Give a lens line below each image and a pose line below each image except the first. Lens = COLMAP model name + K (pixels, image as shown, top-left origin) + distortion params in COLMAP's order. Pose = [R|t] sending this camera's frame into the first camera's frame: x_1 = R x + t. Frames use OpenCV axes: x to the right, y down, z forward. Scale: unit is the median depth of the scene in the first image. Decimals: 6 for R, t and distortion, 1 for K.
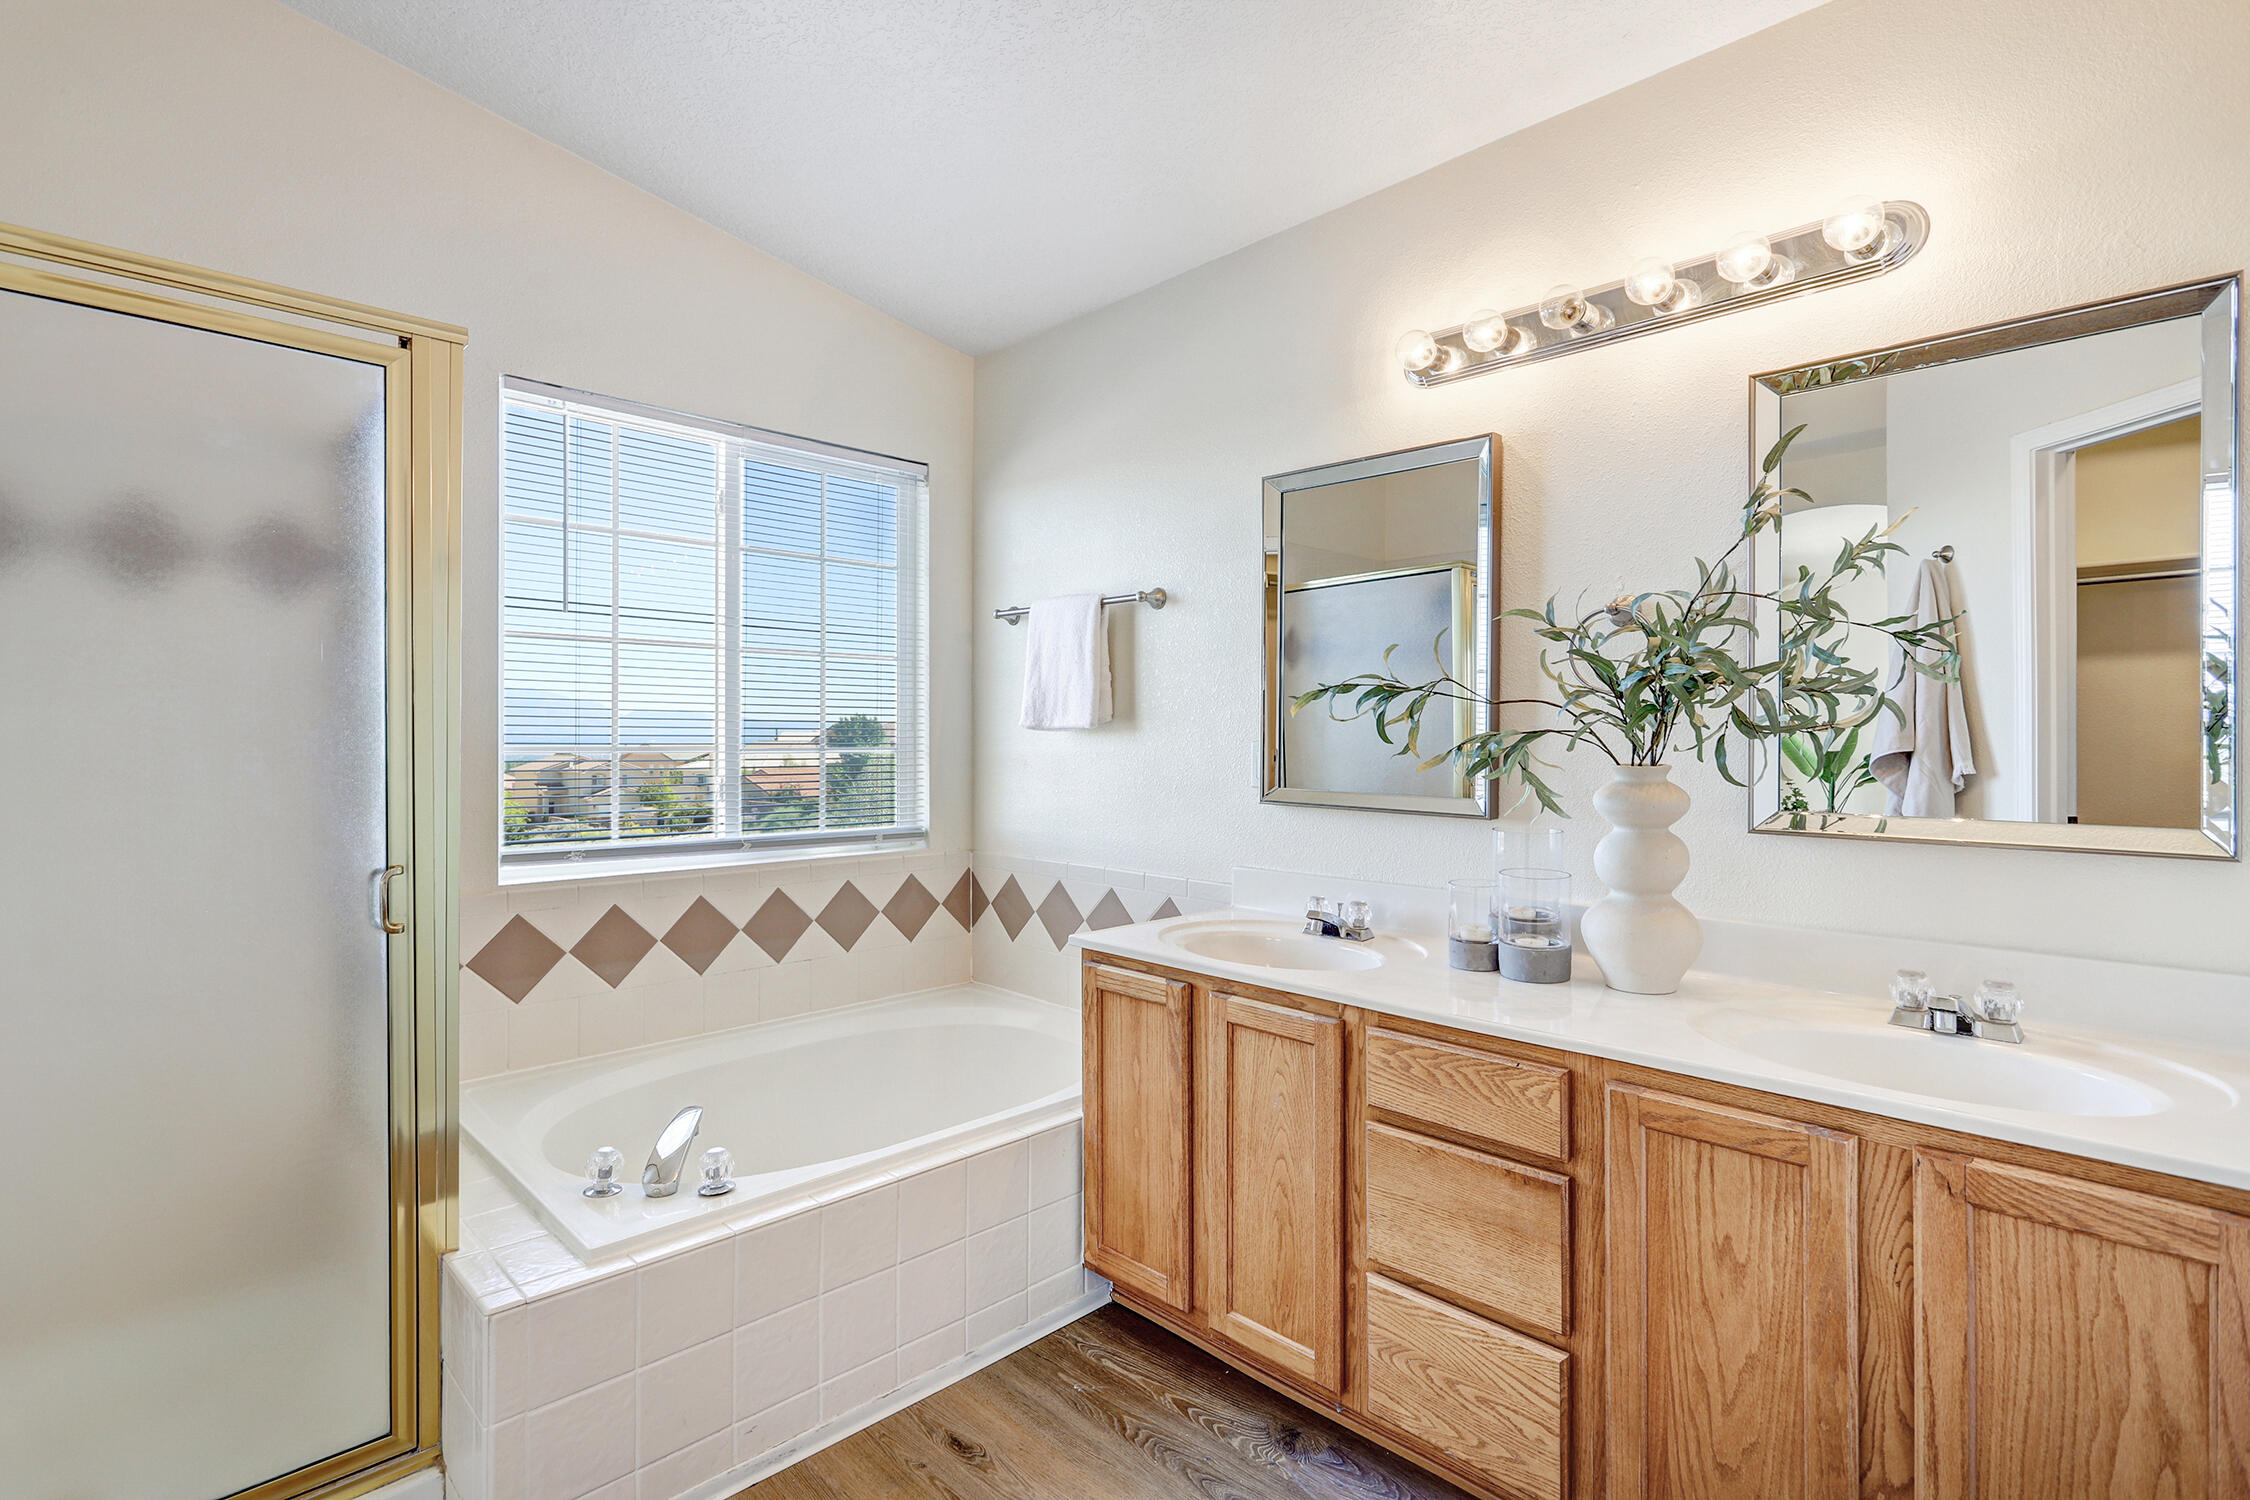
lens RADIAL K [[1078.3, 0, 1119.2], [0, 1078.3, 733.5], [0, 0, 1]] dist [-0.001529, -0.000325]
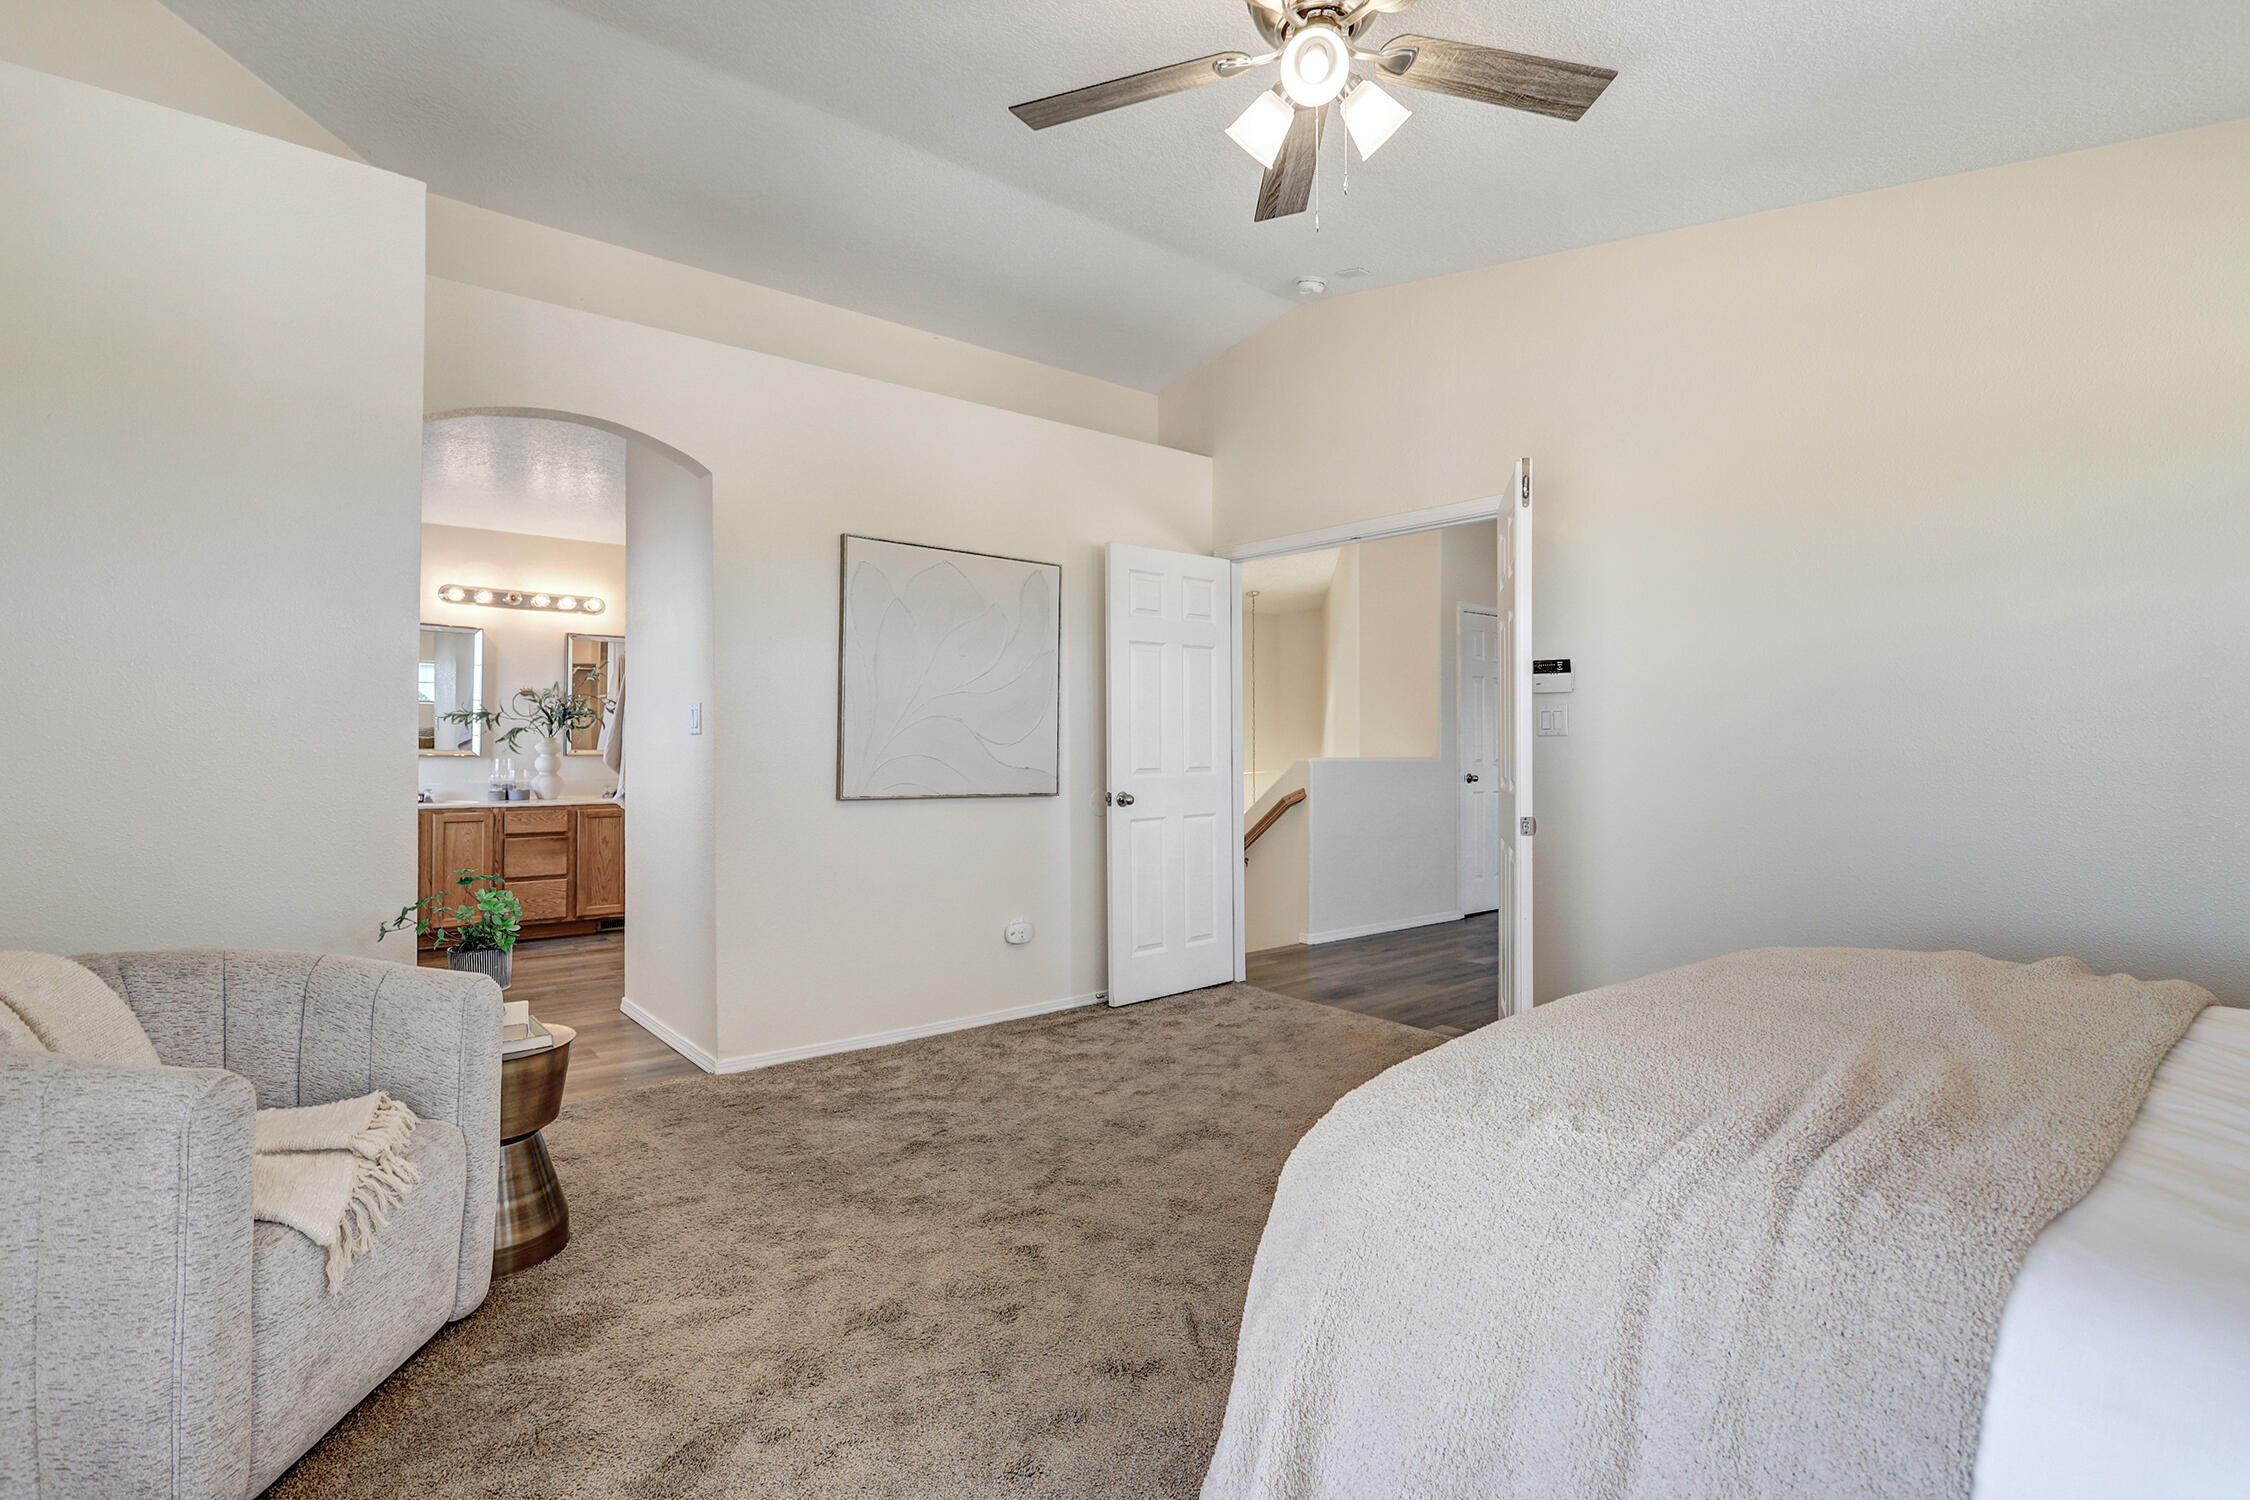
lens RADIAL K [[1078.3, 0, 1119.2], [0, 1078.3, 733.5], [0, 0, 1]] dist [-0.001529, -0.000325]
pose [[0.094320, 0.003600, 0.995535, -3.697426], [-0.009344, 0.999953, -0.002731, 0.011367], [-0.995498, -0.009045, 0.094350, -1.579325]]
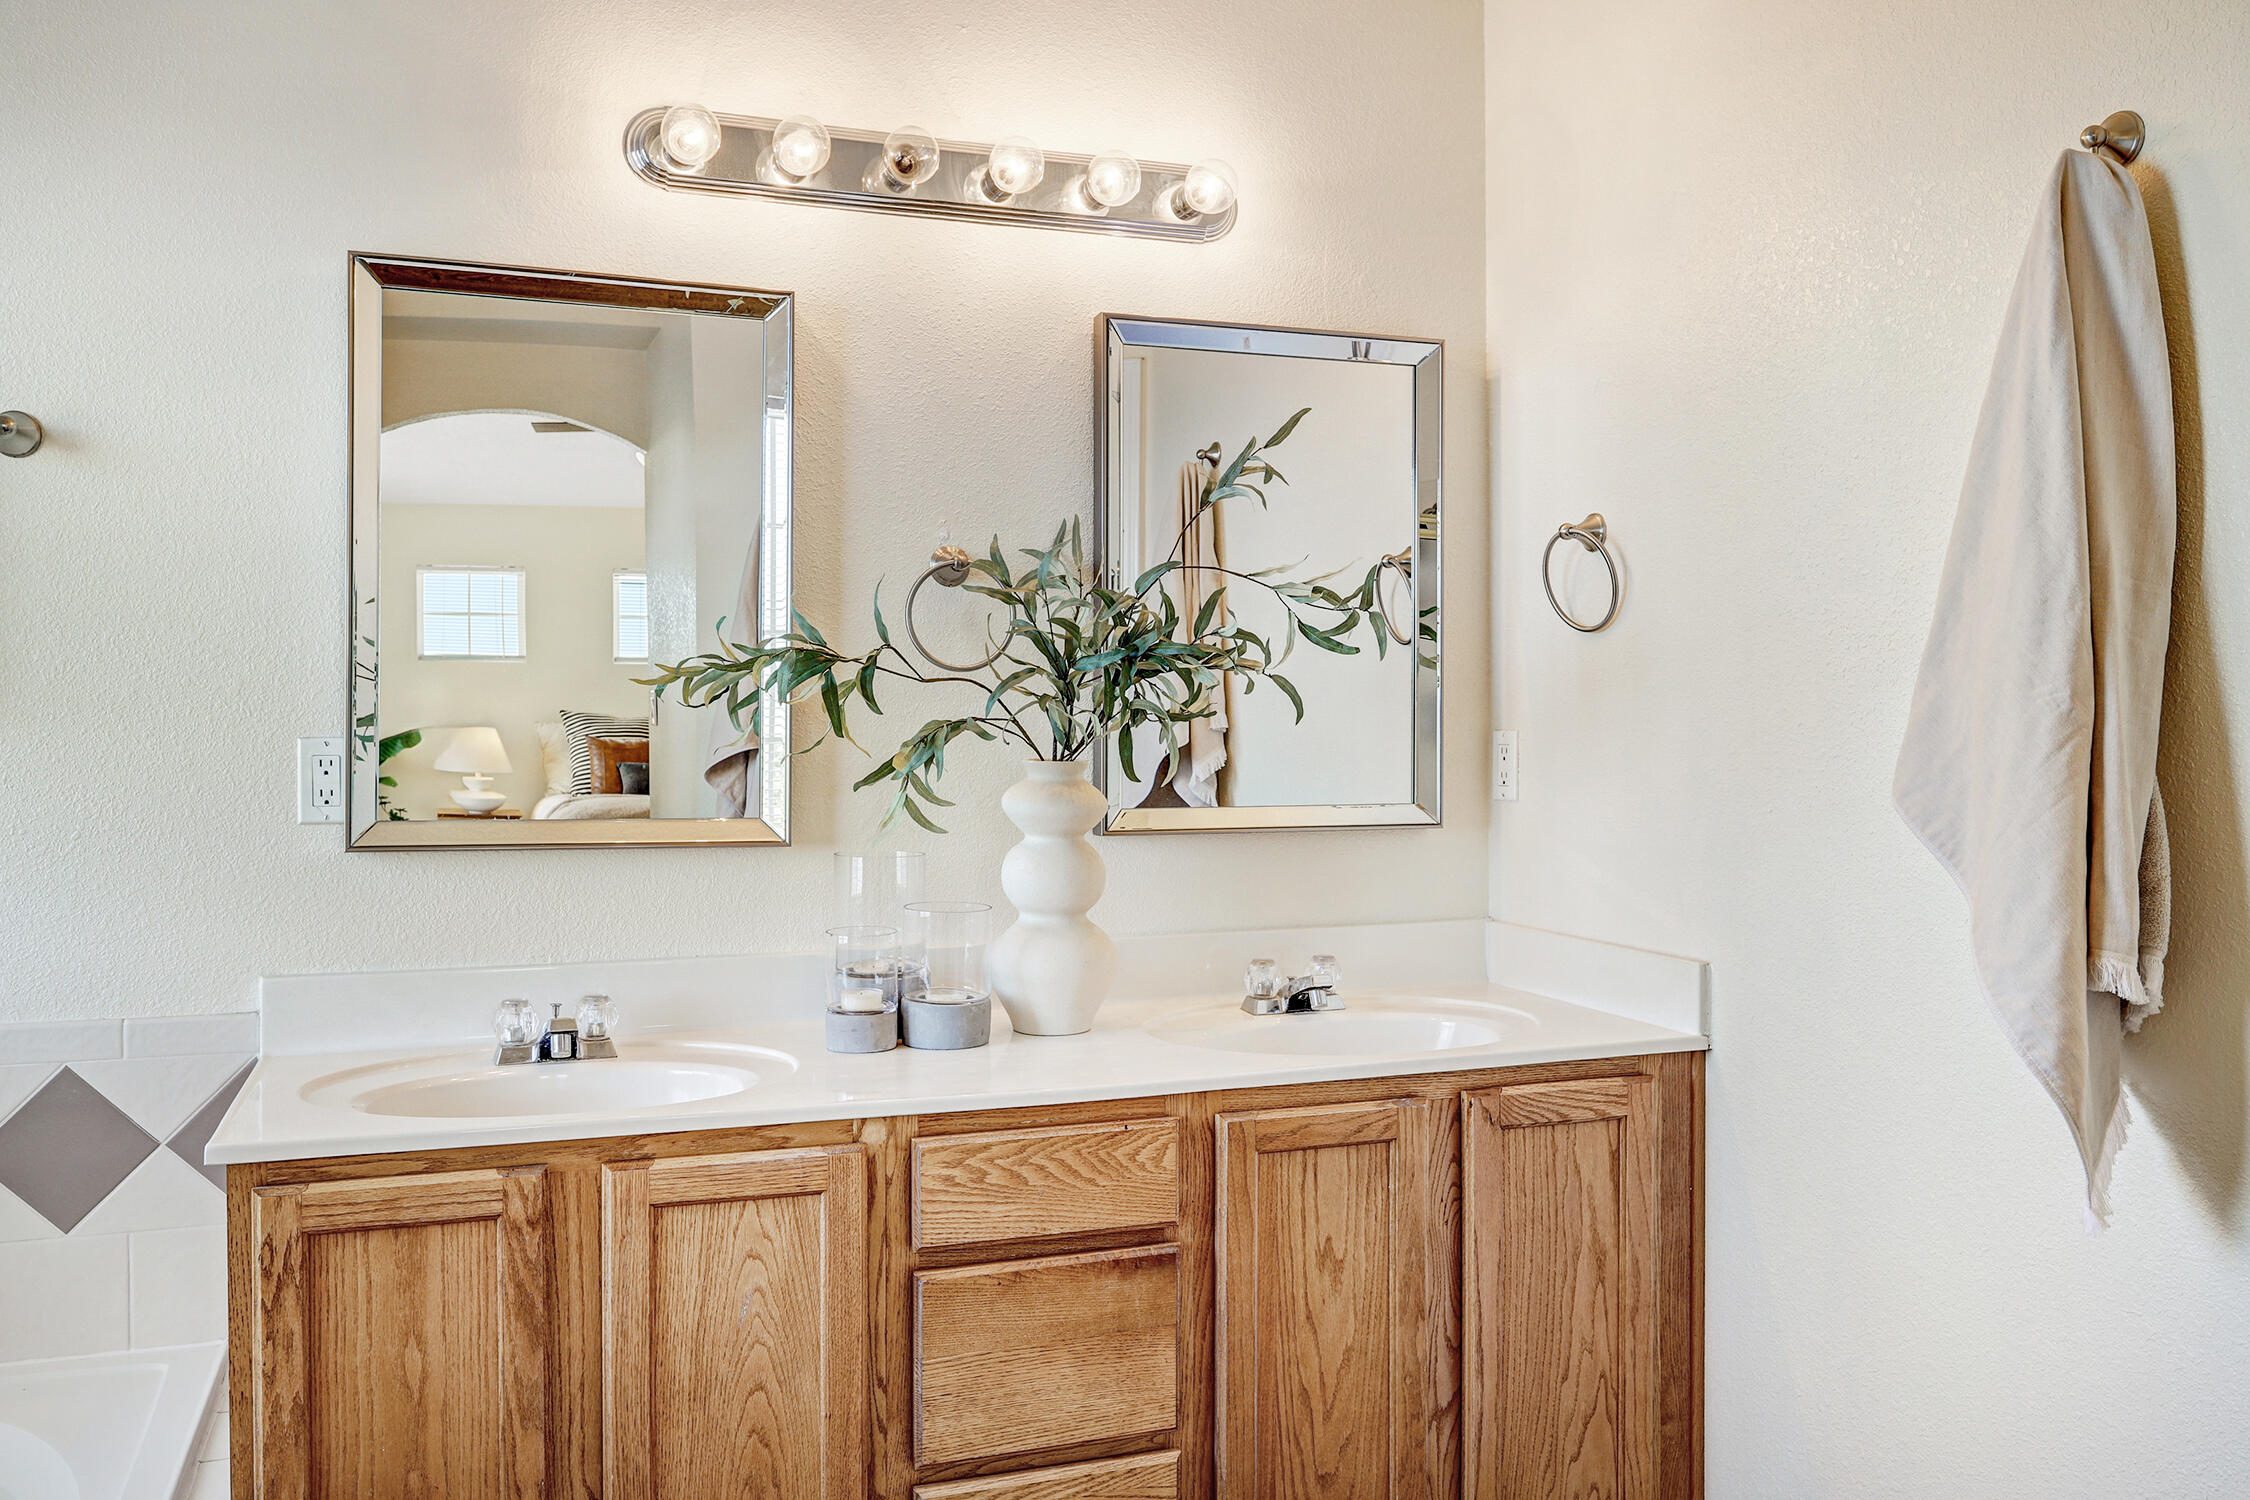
lens RADIAL K [[1839.2, 0, 1127.5], [0, 1839.2, 716.5], [0, 0, 1]] dist [-0.013716, 0.000923]
pose [[0.399999, 0.003740, 0.916508, -0.984668], [-0.000193, 0.999992, -0.003996, 0.001642], [-0.916516, 0.001422, 0.399997, 0.477892]]
